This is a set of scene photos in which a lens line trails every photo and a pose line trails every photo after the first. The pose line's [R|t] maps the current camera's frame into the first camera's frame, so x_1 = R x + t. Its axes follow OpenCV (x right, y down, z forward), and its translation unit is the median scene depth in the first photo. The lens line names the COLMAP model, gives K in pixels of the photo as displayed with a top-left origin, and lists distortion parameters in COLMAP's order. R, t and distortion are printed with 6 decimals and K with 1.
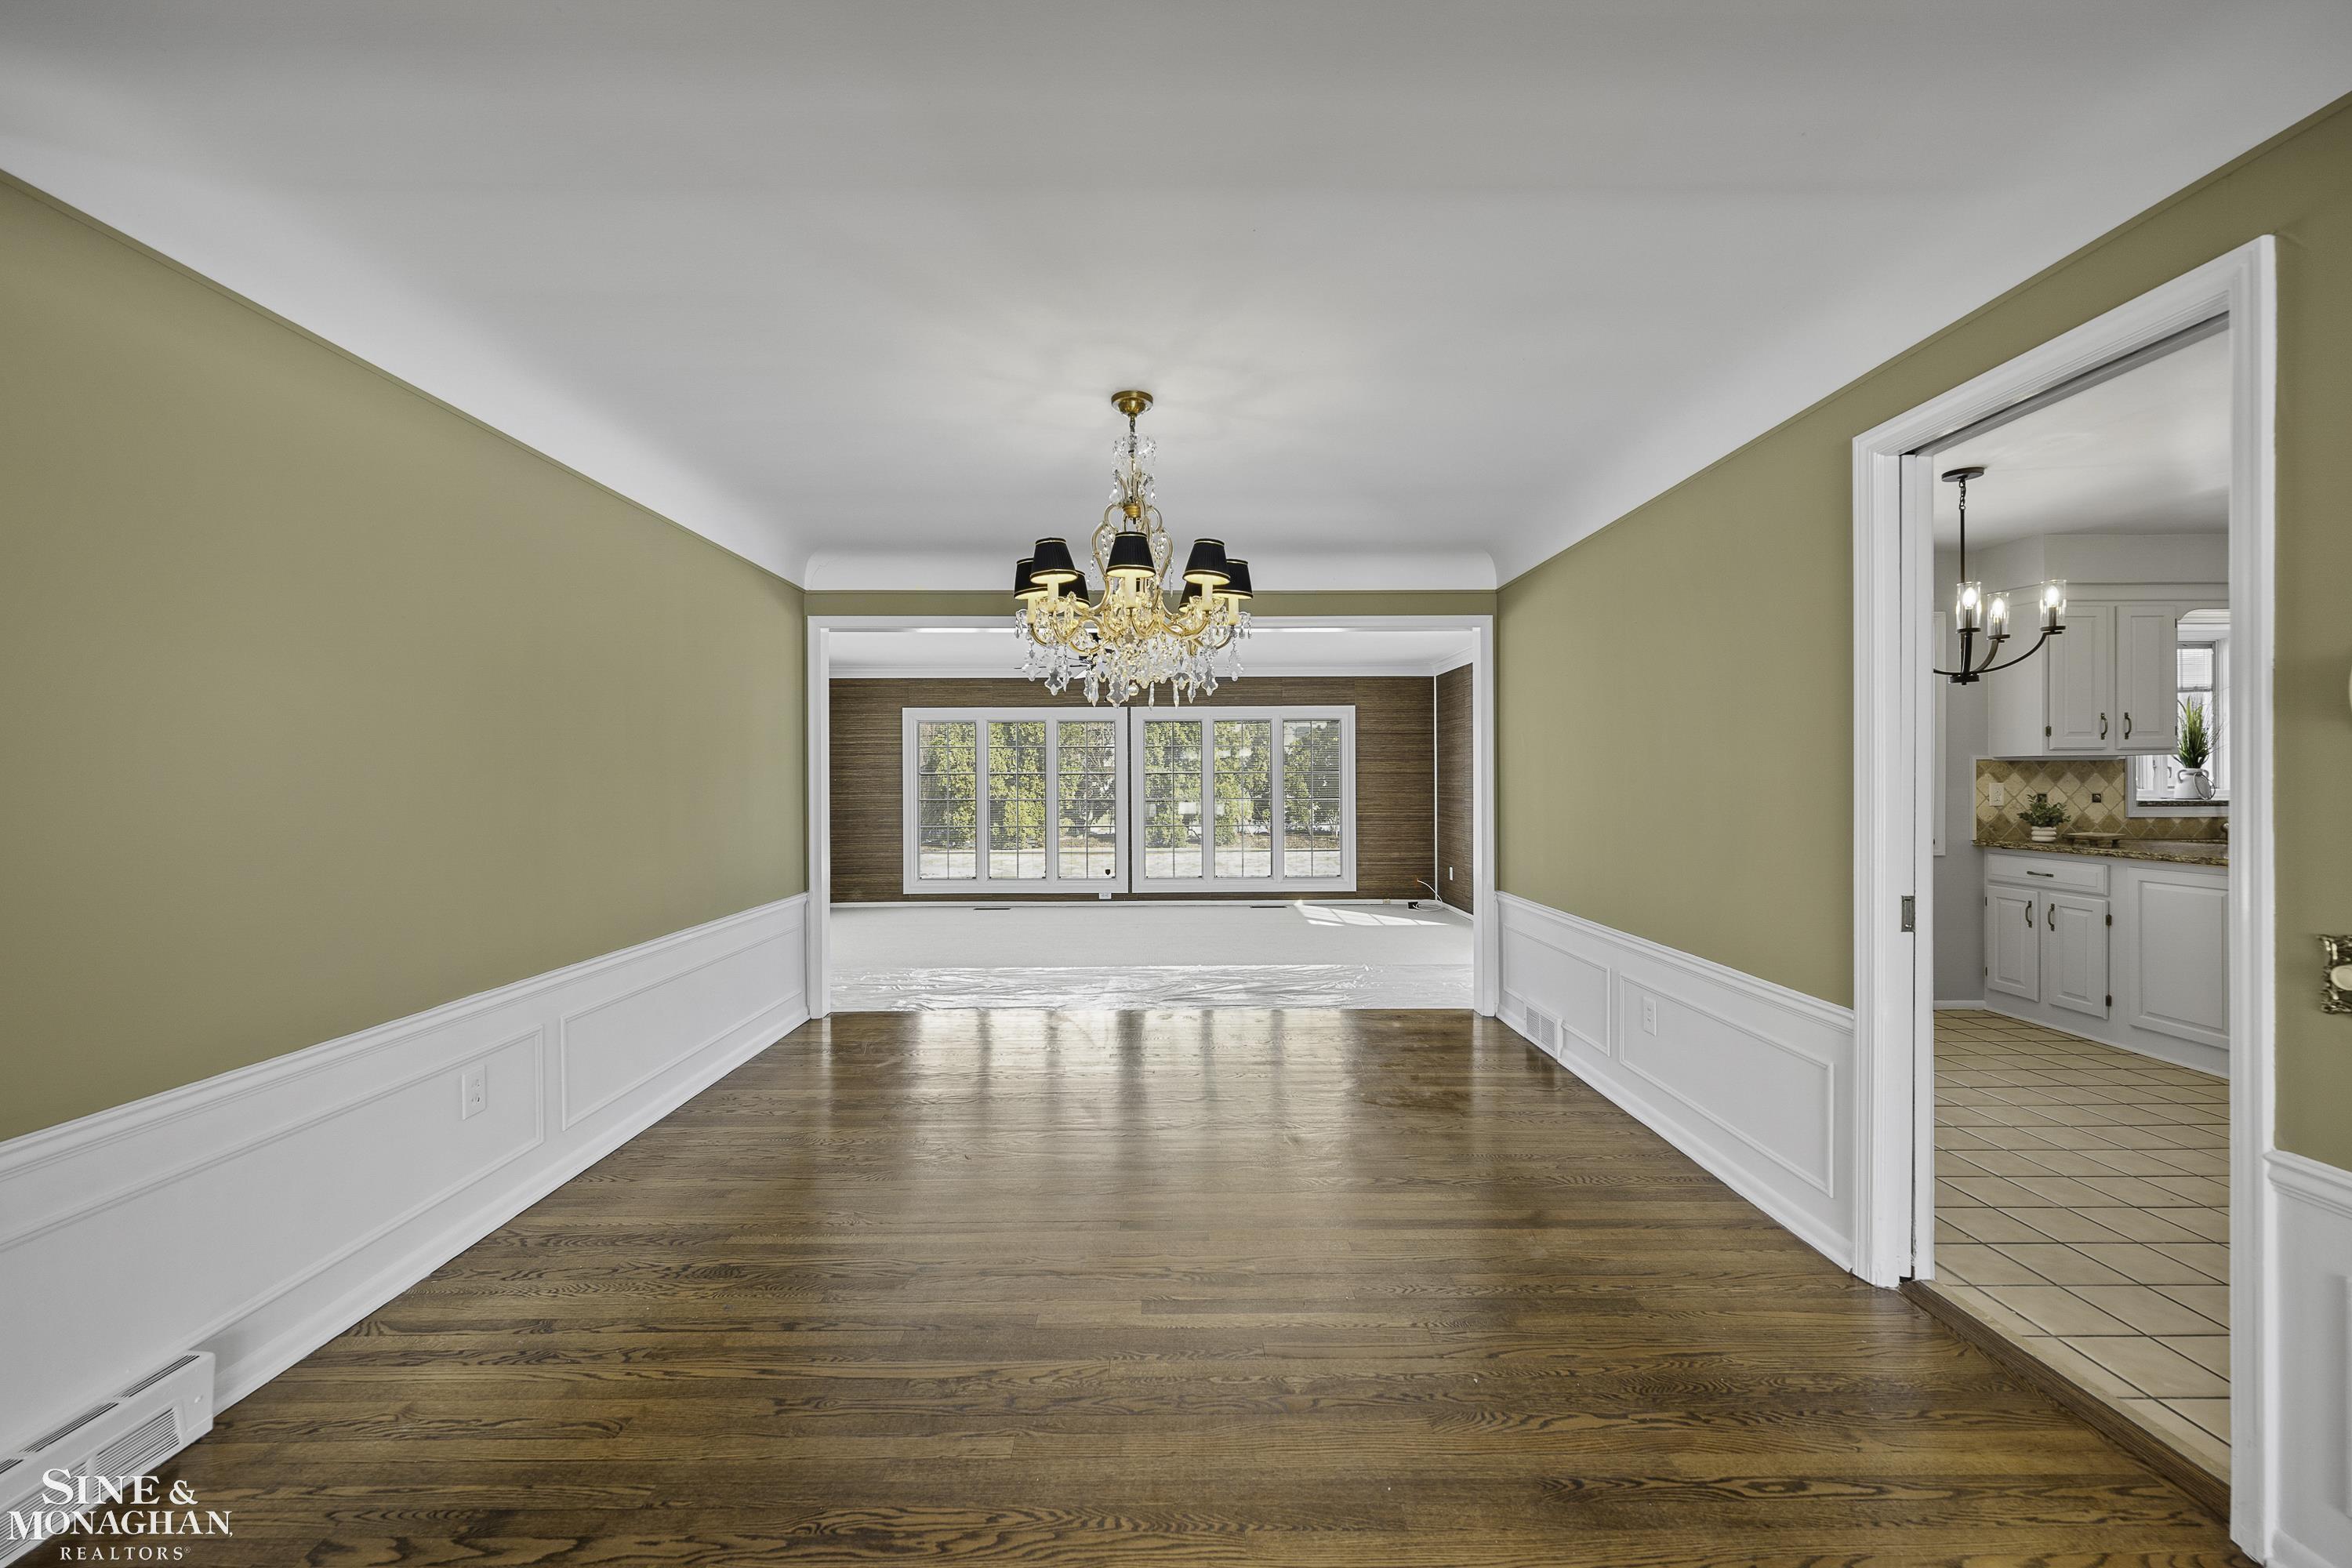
lens RADIAL K [[946.9, 0, 1166.6], [0, 946.9, 779.8], [0, 0, 1]] dist [0.000126, 0.000052]
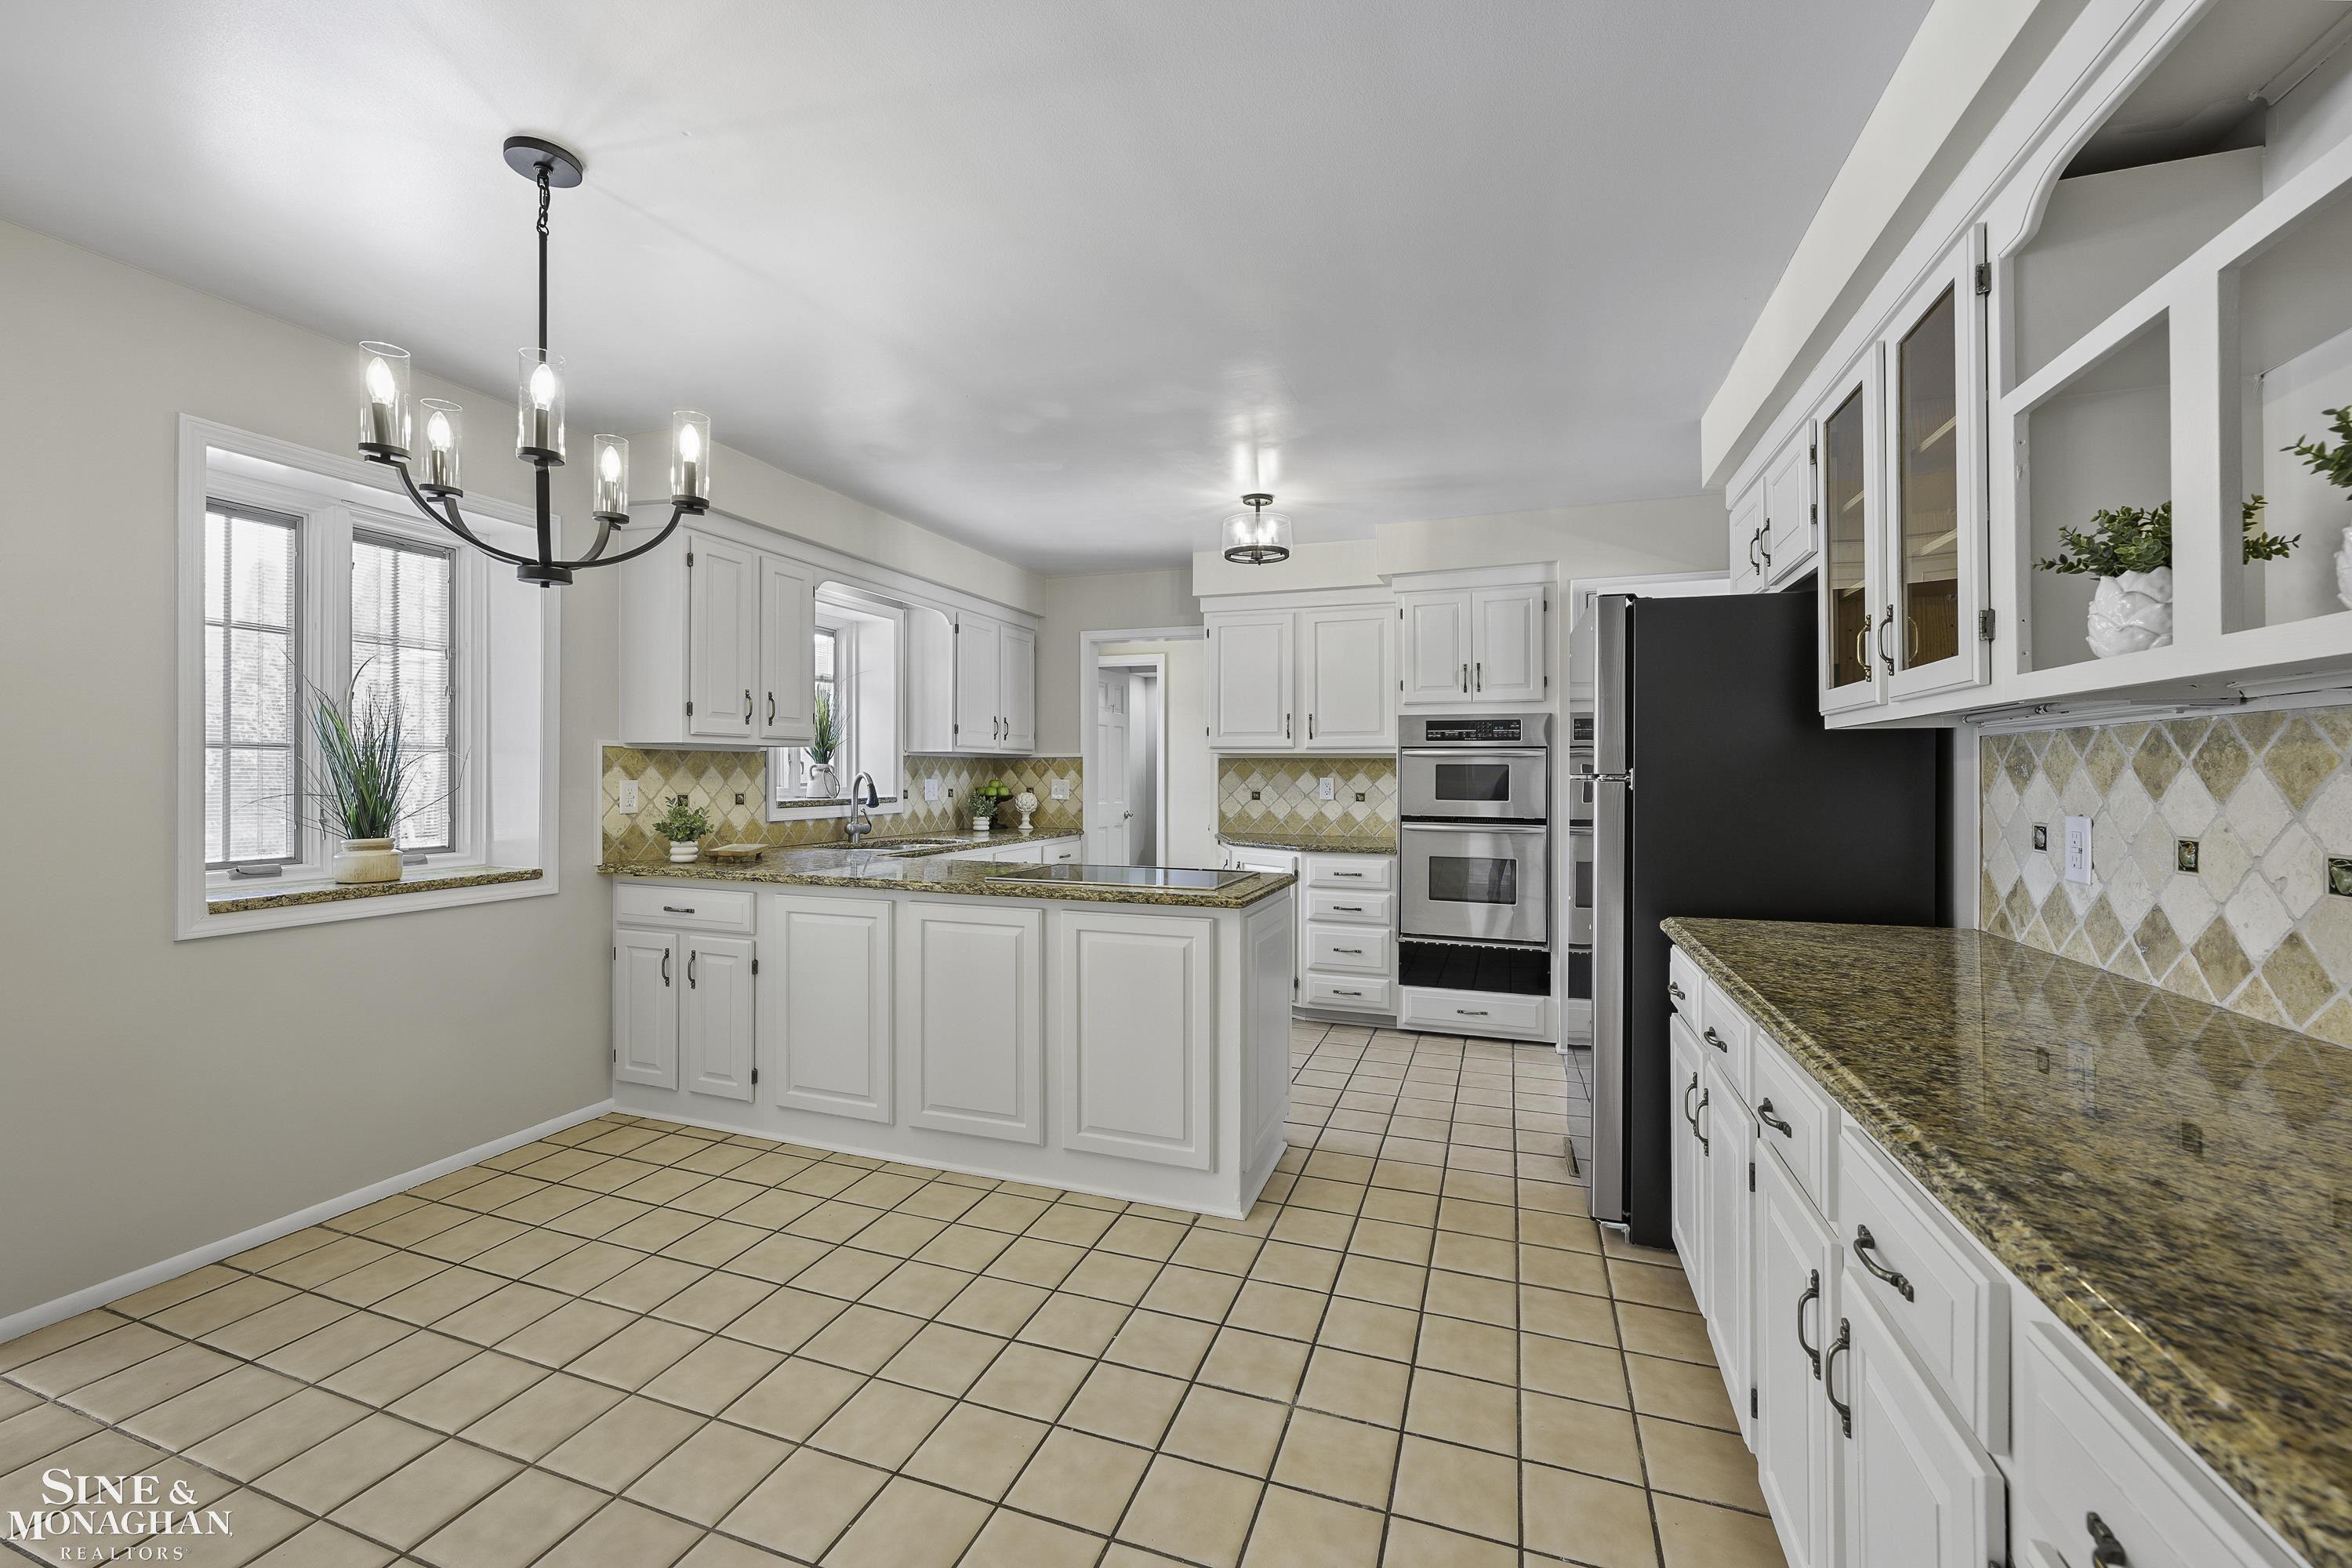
lens RADIAL K [[946.9, 0, 1166.6], [0, 946.9, 779.8], [0, 0, 1]] dist [0.000126, 0.000052]
pose [[0.352354, -0.002871, 0.935862, 0.369980], [-0.005251, 0.999973, 0.005044, -0.002952], [-0.935852, -0.006692, 0.352330, 0.390622]]
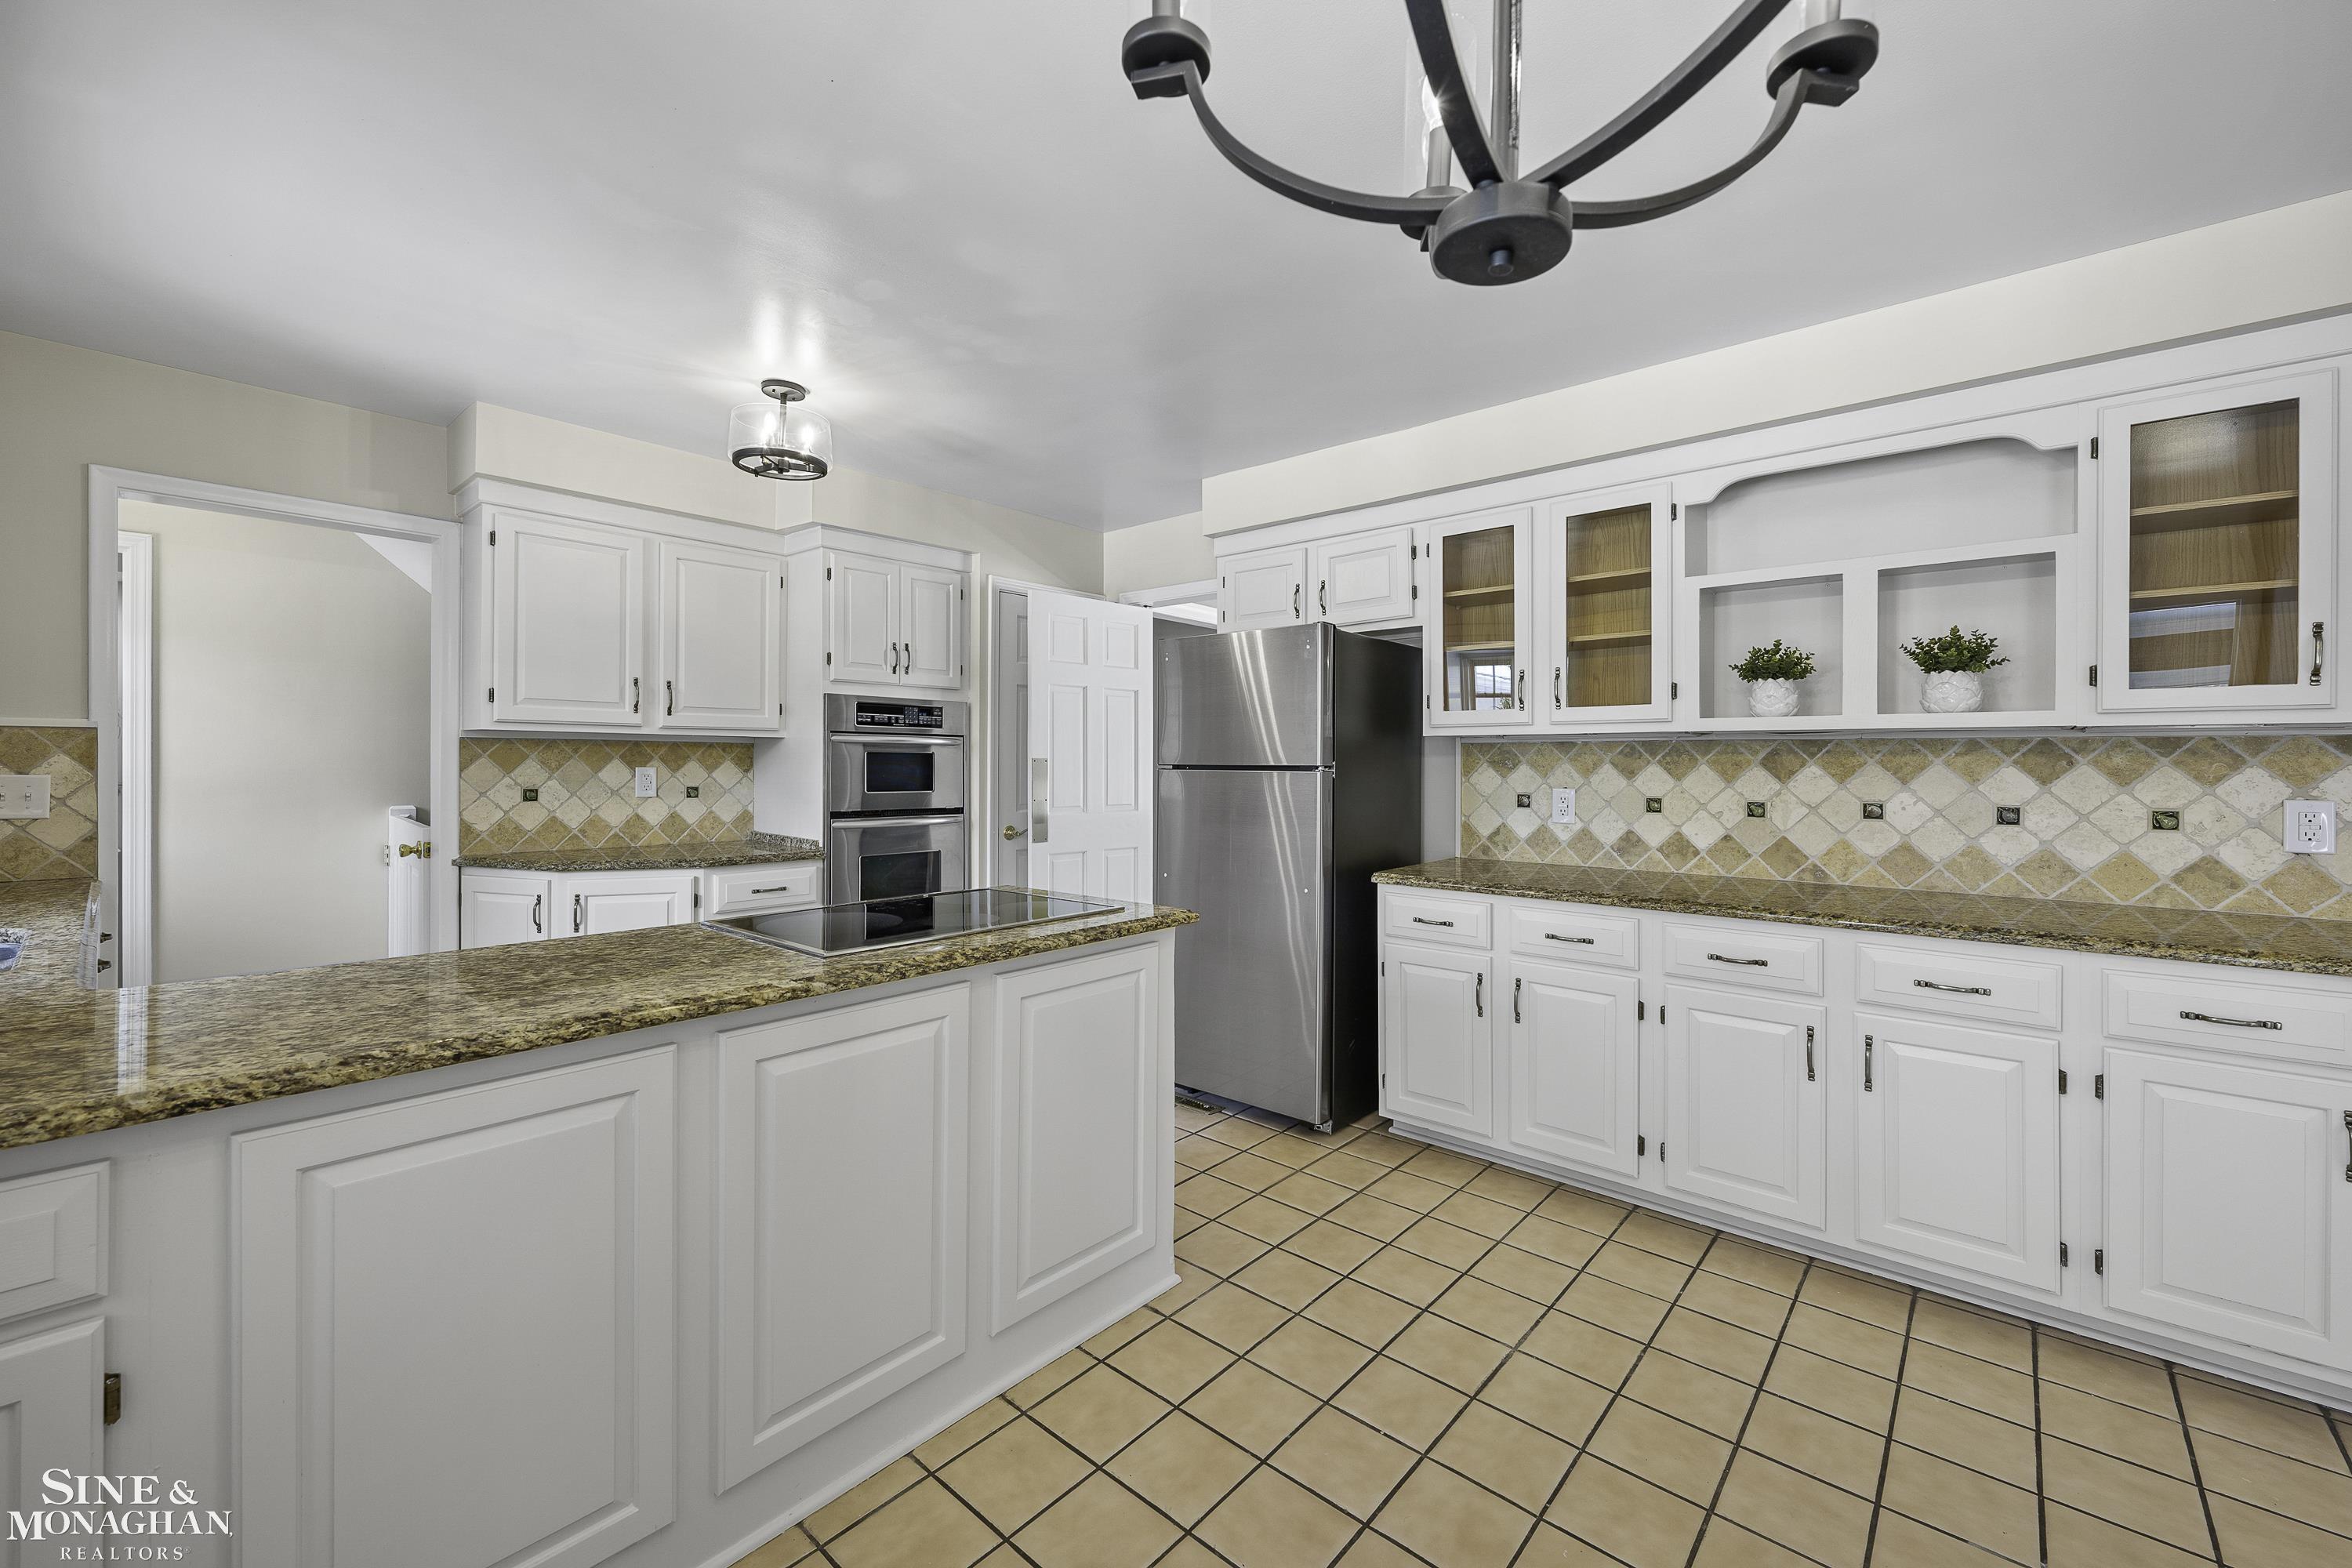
lens RADIAL K [[946.2, 0, 1176.2], [0, 946.2, 765.5], [0, 0, 1]] dist [0.001108, -0.000088]
pose [[-0.743787, -0.003690, 0.668406, 1.045292], [-0.004498, 0.999990, 0.000515, -0.008636], [-0.668401, -0.002623, -0.743796, 1.994686]]
